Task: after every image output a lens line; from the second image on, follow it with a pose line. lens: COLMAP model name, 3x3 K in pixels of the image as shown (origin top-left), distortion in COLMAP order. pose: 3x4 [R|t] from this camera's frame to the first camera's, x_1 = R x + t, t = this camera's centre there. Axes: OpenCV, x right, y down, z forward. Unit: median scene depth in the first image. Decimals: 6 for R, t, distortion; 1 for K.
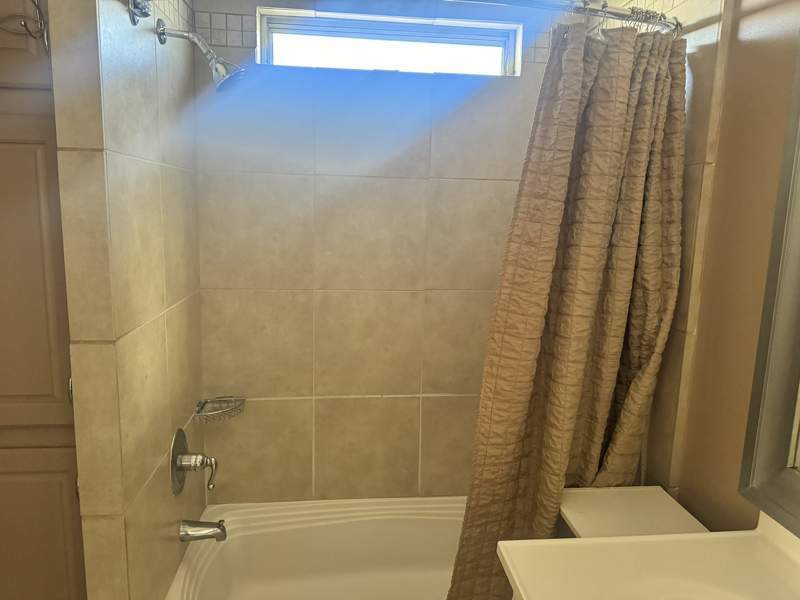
lens RADIAL K [[571.0, 0, 402.2], [0, 571.0, 301.1], [0, 0, 1]] dist [0.012291, -0.004763]
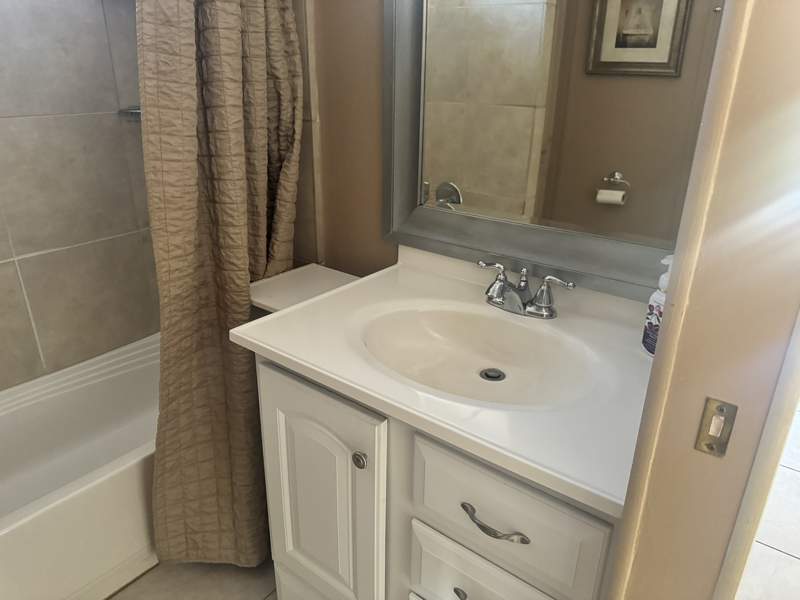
lens RADIAL K [[571.0, 0, 402.2], [0, 571.0, 301.1], [0, 0, 1]] dist [0.012291, -0.004763]
pose [[0.717963, -0.295681, 0.630160, -0.190292], [0.122768, 0.944894, 0.303485, 0.076340], [-0.685170, -0.140527, 0.714699, 0.047762]]
